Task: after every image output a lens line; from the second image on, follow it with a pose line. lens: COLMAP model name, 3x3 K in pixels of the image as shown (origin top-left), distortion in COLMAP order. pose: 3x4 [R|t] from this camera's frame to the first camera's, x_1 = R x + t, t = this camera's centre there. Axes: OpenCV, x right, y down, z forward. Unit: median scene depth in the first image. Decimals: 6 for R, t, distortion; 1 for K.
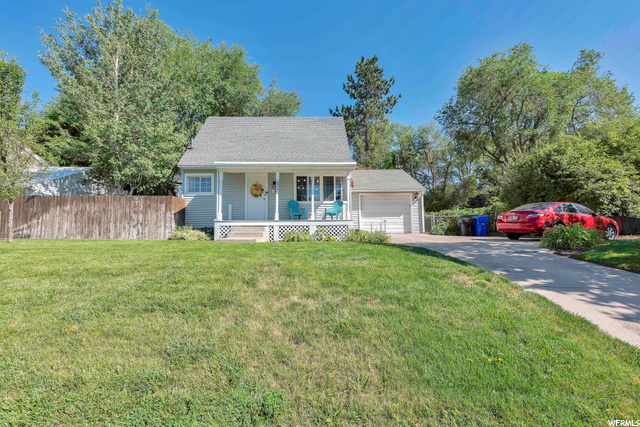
lens RADIAL K [[290.6, 0, 320.0], [0, 290.6, 213.5], [0, 0, 1]] dist [0.003273, 0.000300]
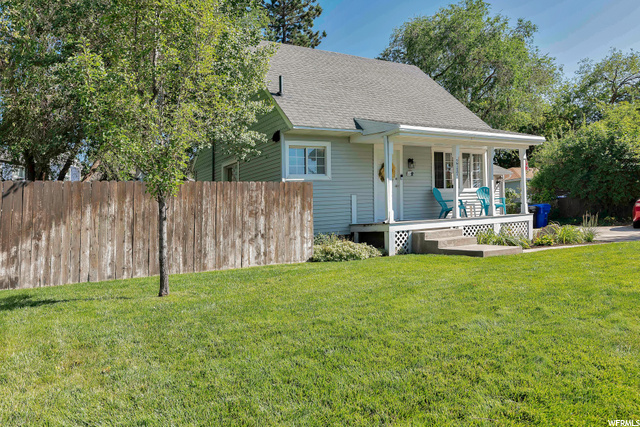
lens RADIAL K [[451.5, 0, 320.0], [0, 451.5, 213.5], [0, 0, 1]] dist [-0.009119, -0.002479]
pose [[0.869761, -0.036206, 0.492144, -0.924082], [0.024025, 0.999229, 0.031051, -0.026952], [-0.492889, -0.015183, 0.869960, 0.243272]]
